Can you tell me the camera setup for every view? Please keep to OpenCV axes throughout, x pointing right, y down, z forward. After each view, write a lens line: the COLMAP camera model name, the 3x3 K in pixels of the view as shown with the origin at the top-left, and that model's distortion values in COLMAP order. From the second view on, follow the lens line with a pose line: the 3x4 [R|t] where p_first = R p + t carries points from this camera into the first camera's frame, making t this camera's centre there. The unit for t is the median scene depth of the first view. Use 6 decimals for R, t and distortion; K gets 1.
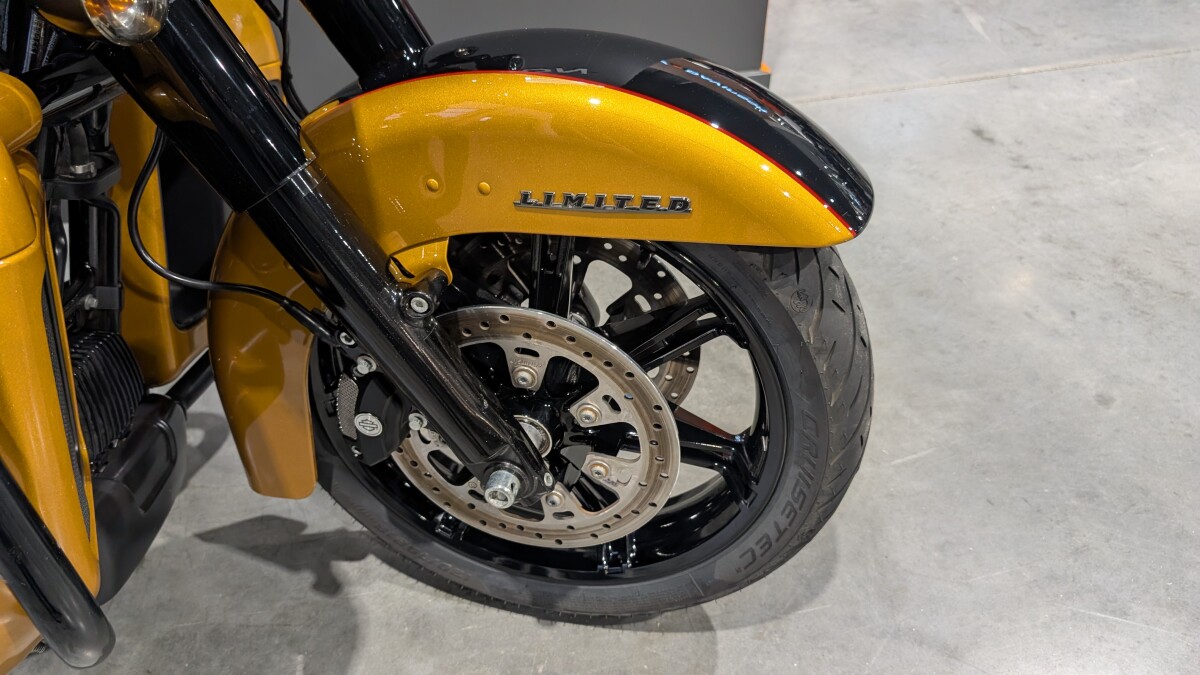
lens RADIAL K [[888.8, 0, 581.3], [0, 888.8, 338.8], [0, 0, 1]] dist [-0.002546, -0.003164]
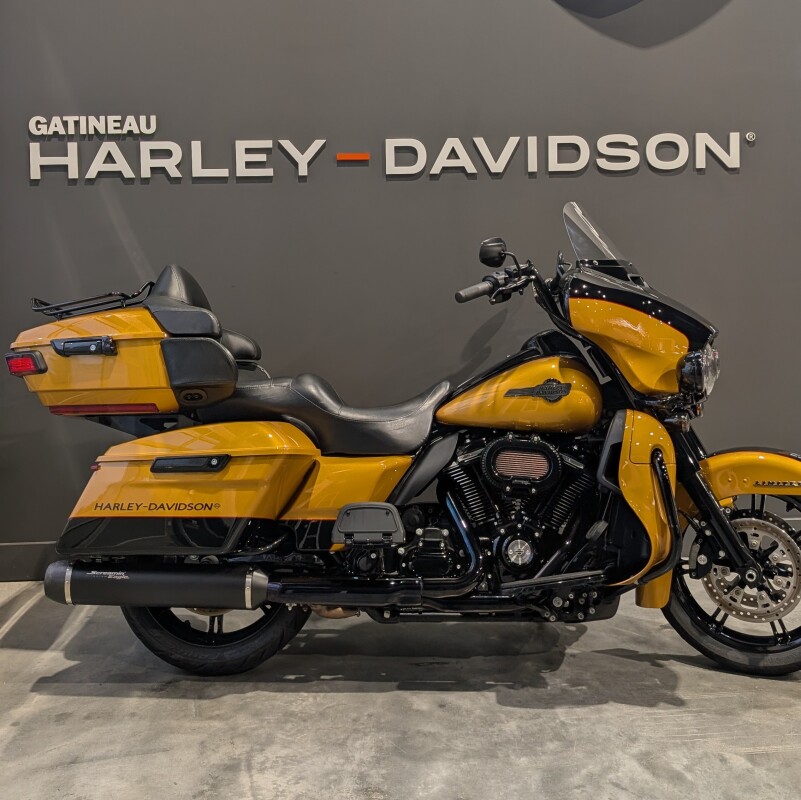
lens RADIAL K [[1020.6, 0, 399.9], [0, 1020.6, 249.8], [0, 0, 1]] dist [0.013931, -0.031064]
pose [[0.988513, 0.016934, -0.150183, -0.612148], [-0.108124, 0.773537, -0.624459, 1.289303], [0.105598, 0.633524, 0.766483, -2.058937]]
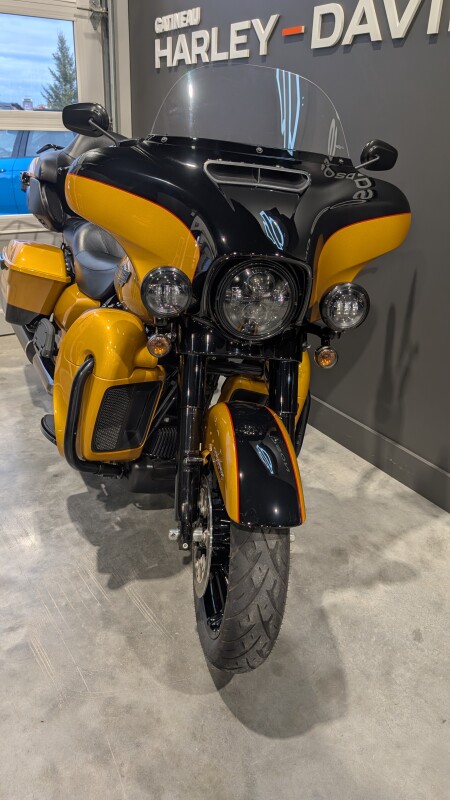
lens RADIAL K [[575.8, 0, 225.0], [0, 575.8, 400.0], [0, 0, 1]] dist [-0.004211, -0.003723]
pose [[0.356353, 0.437708, -0.825484, 0.970490], [-0.652452, 0.748979, 0.115485, -0.350835], [0.668819, 0.497436, 0.552485, -0.080597]]
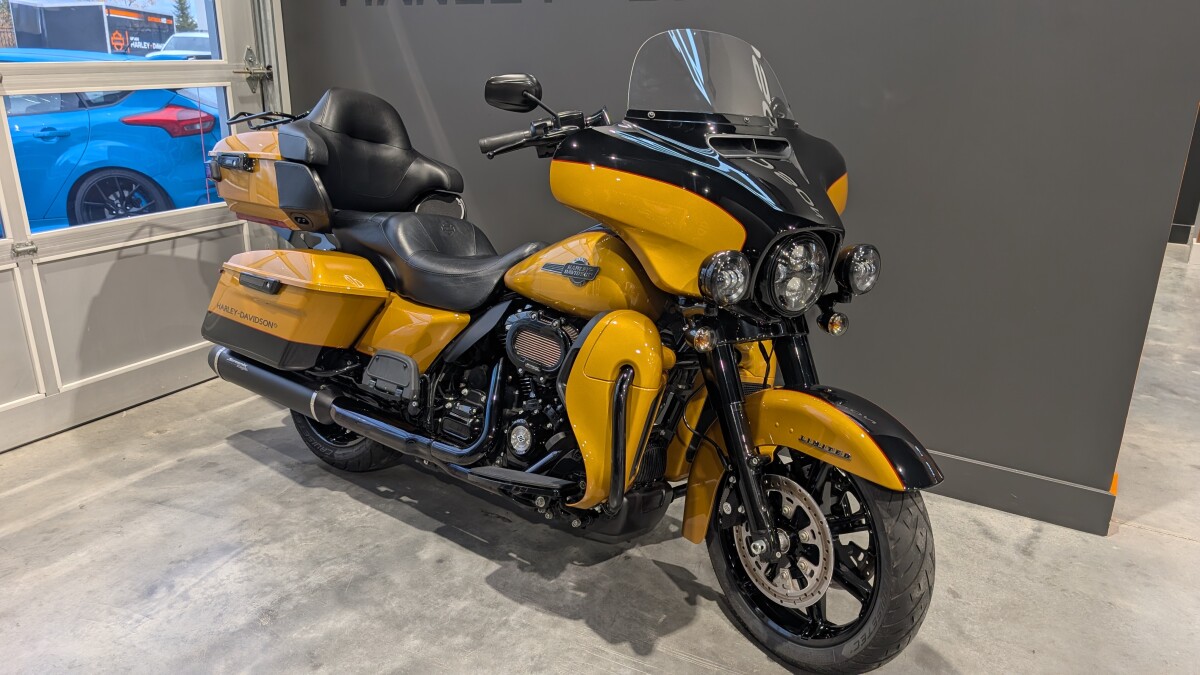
lens RADIAL K [[863.8, 0, 597.0], [0, 863.8, 339.6], [0, 0, 1]] dist [-0.004211, -0.003723]
pose [[0.739201, 0.252276, -0.624451, 0.707664], [-0.469169, 0.858089, -0.208719, 0.292091], [0.483180, 0.447258, 0.752660, -0.977089]]
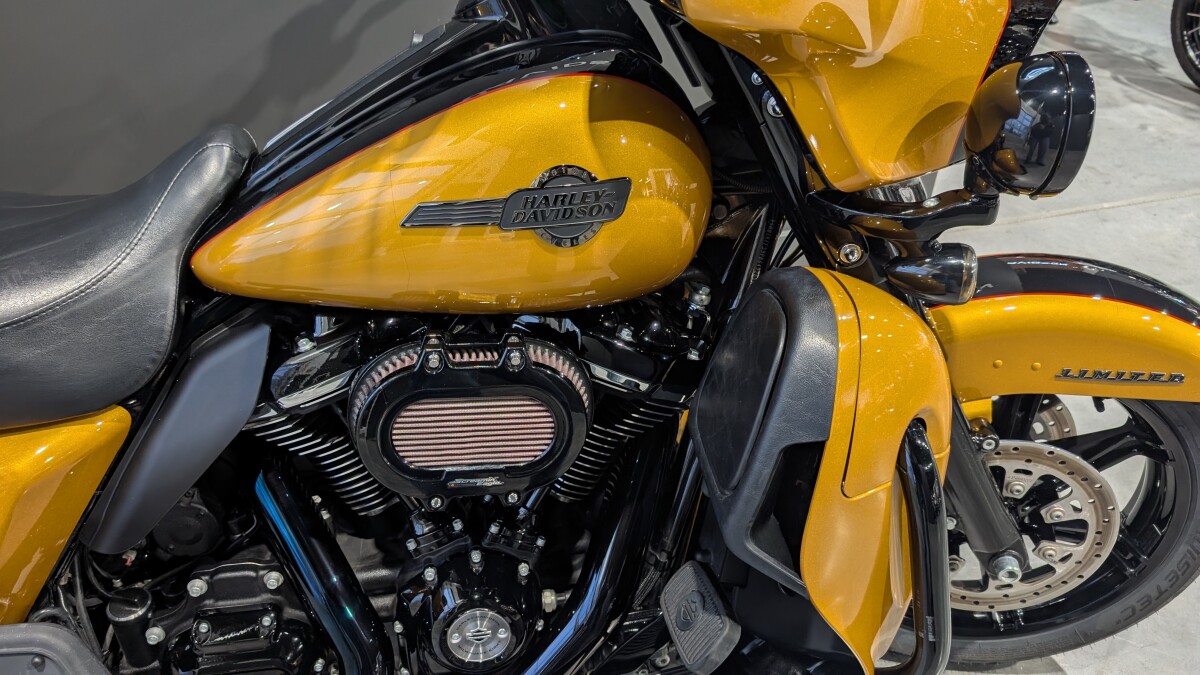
lens RADIAL K [[880.5, 0, 591.0], [0, 880.5, 340.1], [0, 0, 1]] dist [0.002146, -0.002203]
pose [[0.995288, -0.014722, 0.095838, -0.664655], [0.021877, 0.997015, -0.074042, -0.079996], [-0.094462, 0.075789, 0.992639, -0.270032]]
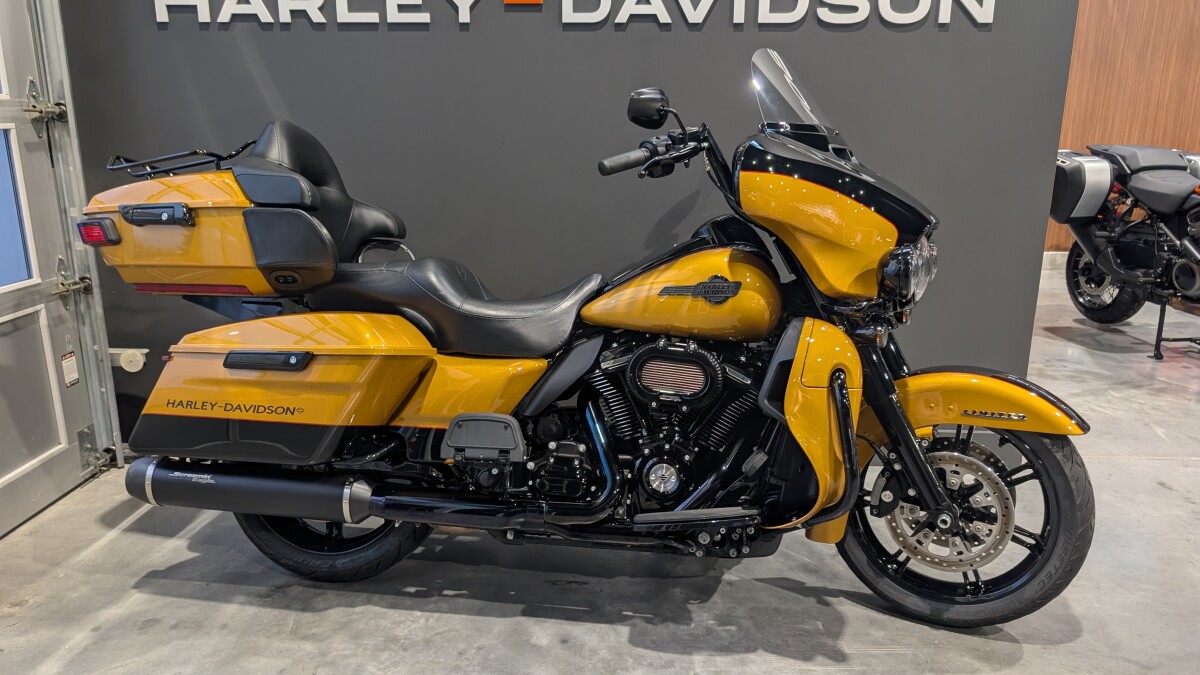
lens RADIAL K [[870.9, 0, 600.9], [0, 870.9, 342.8], [0, 0, 1]] dist [-0.001840, -0.000986]
pose [[0.971514, 0.092887, -0.218021, -0.428525], [-0.179916, 0.887879, -0.423439, 0.741269], [0.154245, 0.450602, 0.879299, -1.272273]]
